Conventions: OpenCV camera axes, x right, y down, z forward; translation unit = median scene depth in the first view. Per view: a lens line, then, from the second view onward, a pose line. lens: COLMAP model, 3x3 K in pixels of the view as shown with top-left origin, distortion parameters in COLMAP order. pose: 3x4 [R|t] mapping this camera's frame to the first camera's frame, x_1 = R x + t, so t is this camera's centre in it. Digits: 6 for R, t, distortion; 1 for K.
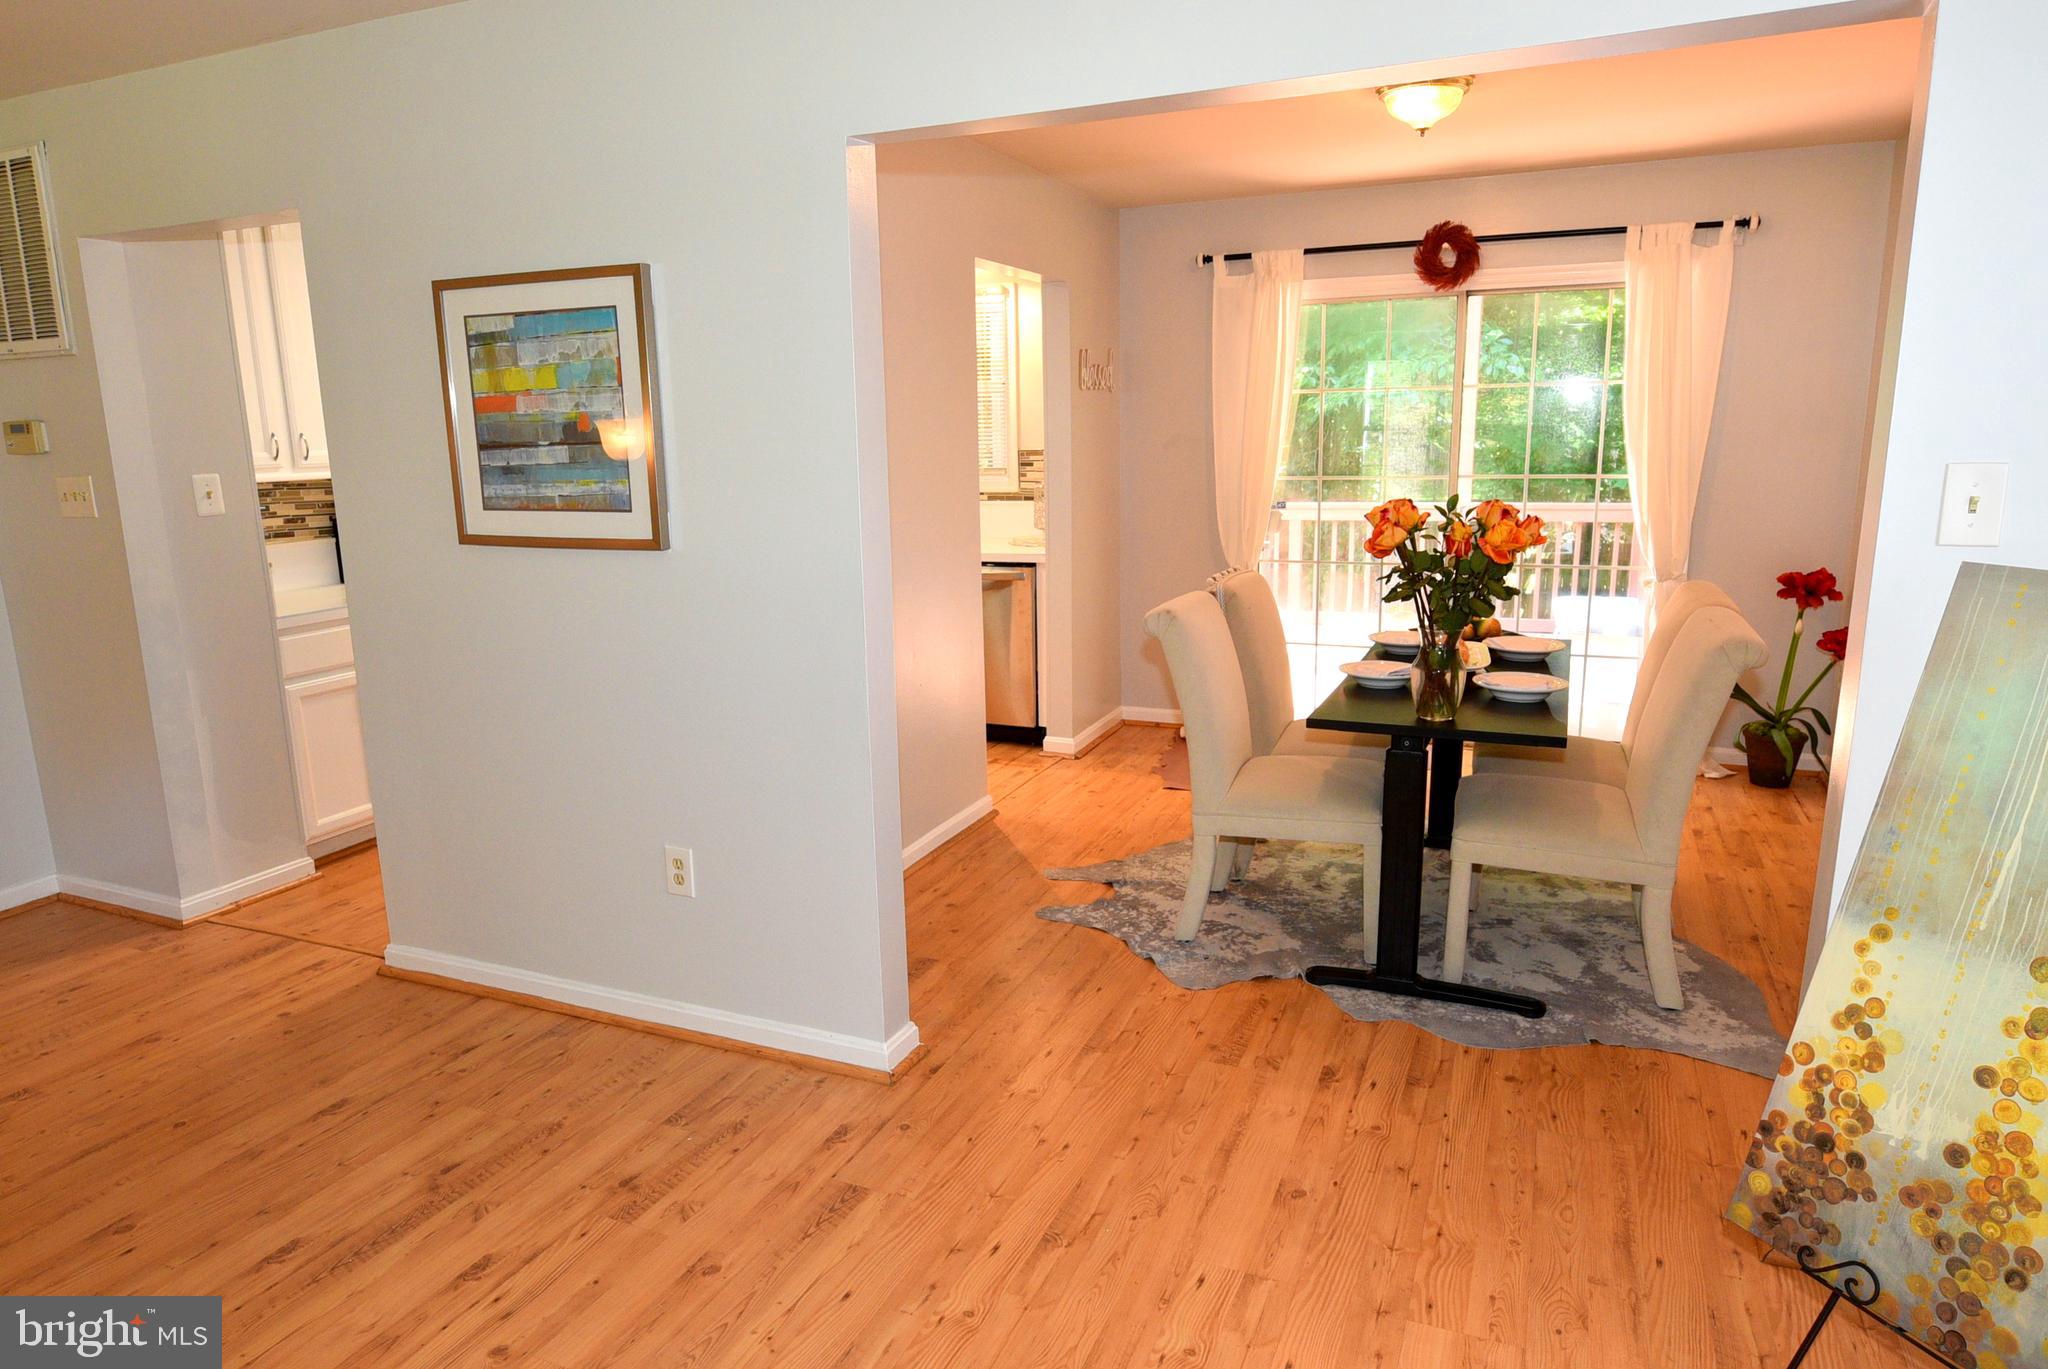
lens RADIAL K [[1248.3, 0, 1025.1], [0, 1248.3, 694.1], [0, 0, 1]] dist [-0.011270, -0.006426]
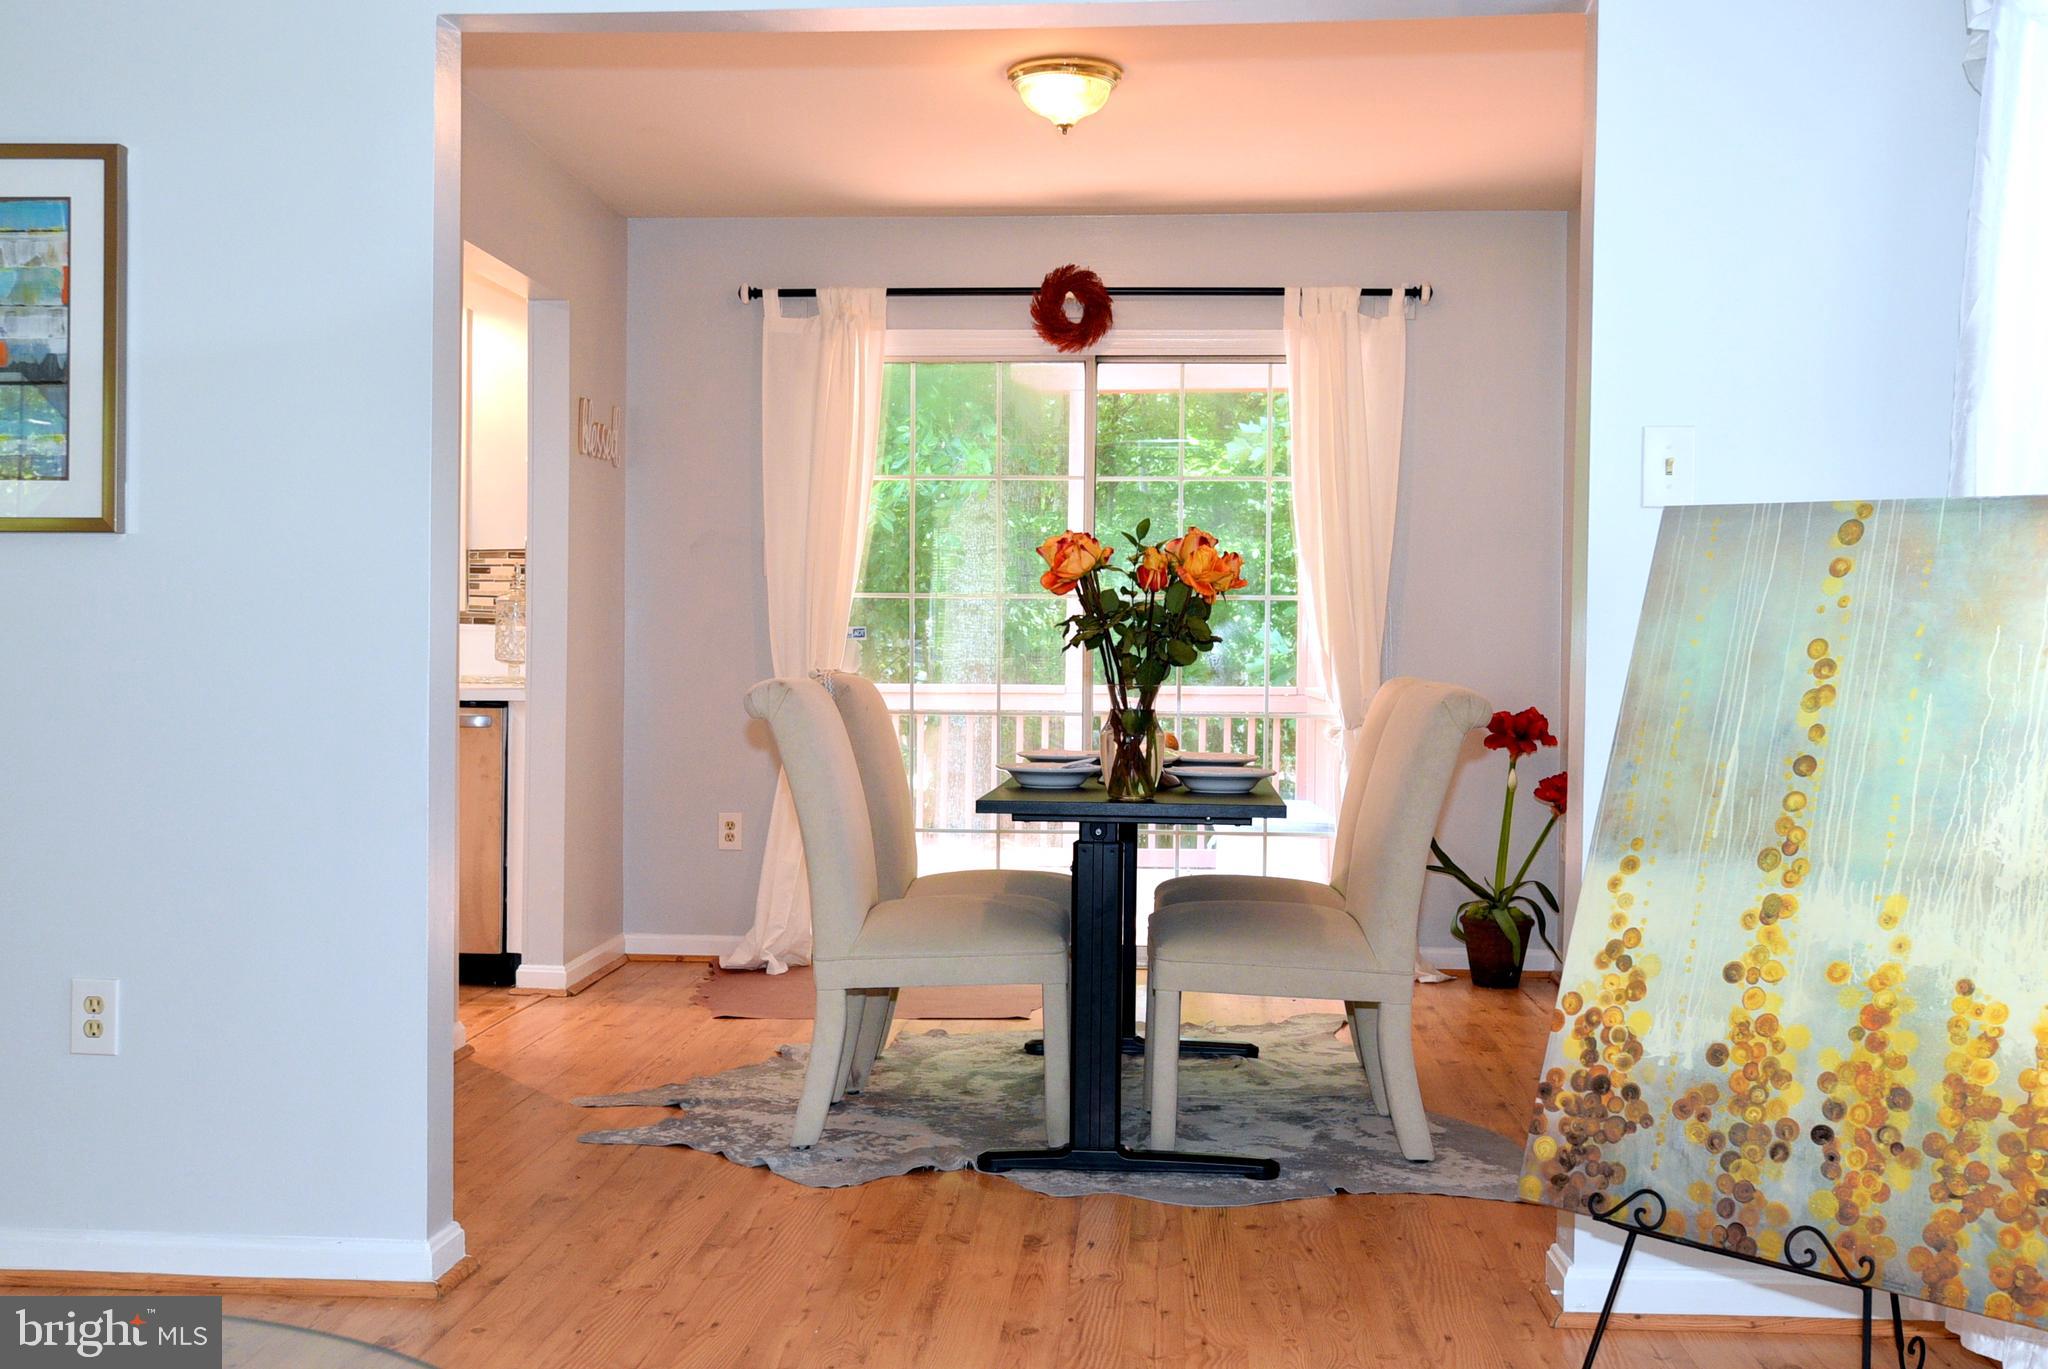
lens RADIAL K [[2076.5, 0, 1026.2], [0, 2076.5, 693.1], [0, 0, 1]] dist [-0.004493, 0.010881]
pose [[0.944149, 0.022663, 0.328738, -0.150181], [0.040953, 0.981827, -0.185304, 0.170013], [-0.326964, 0.188418, 0.926064, -0.193415]]
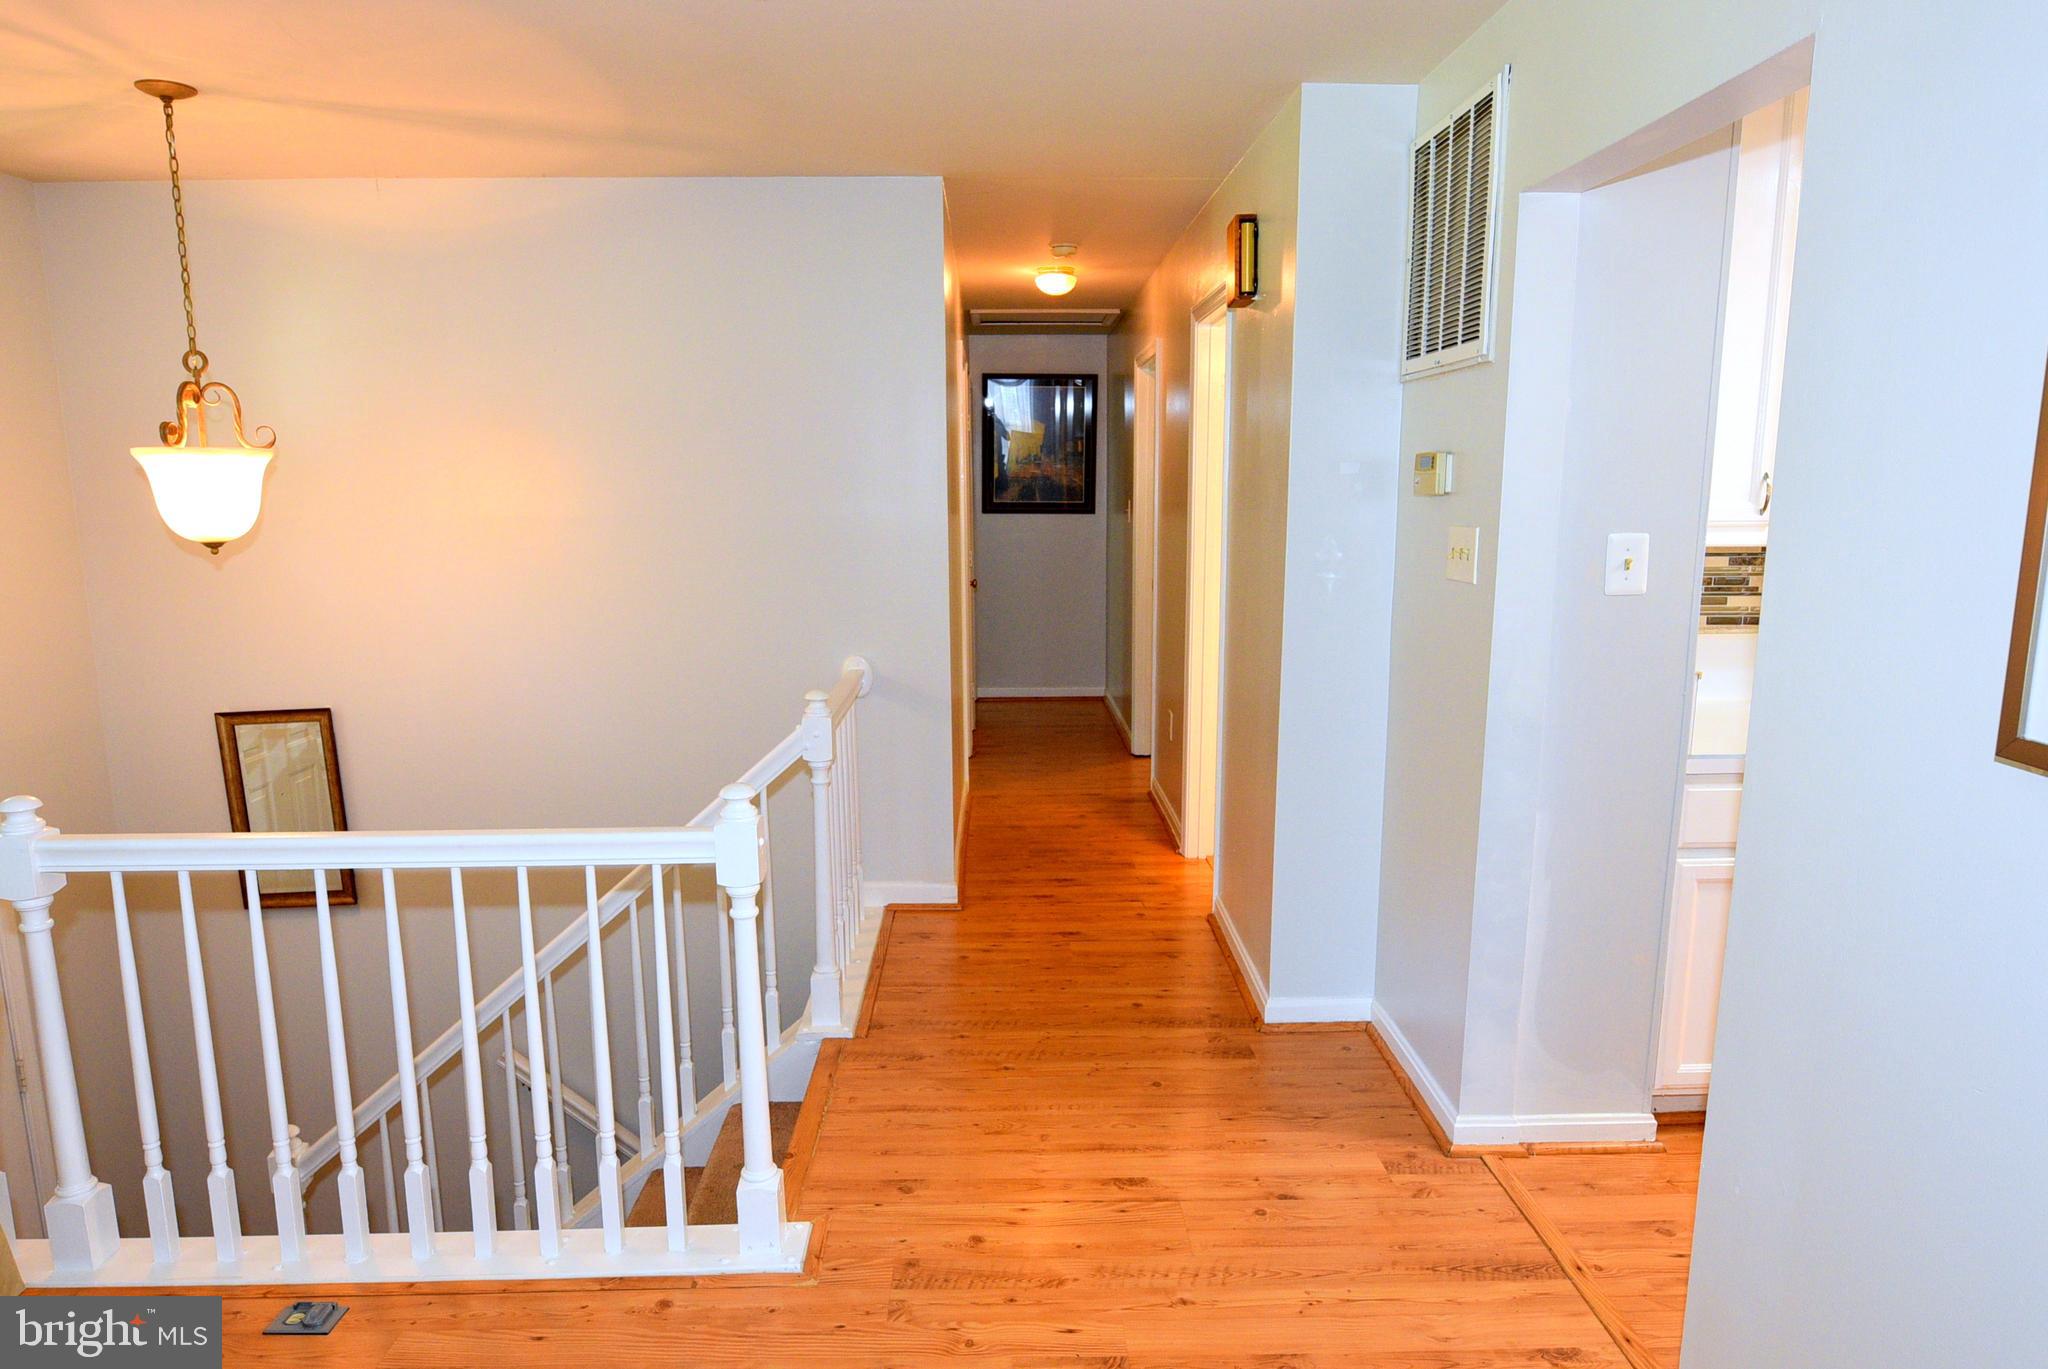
lens RADIAL K [[1248.3, 0, 1025.1], [0, 1248.3, 694.1], [0, 0, 1]] dist [-0.011270, -0.006426]
pose [[0.415111, 0.171266, -0.893505, -0.195765], [-0.194022, 0.976192, 0.096976, -0.101752], [0.888841, 0.133104, 0.438457, 0.460791]]
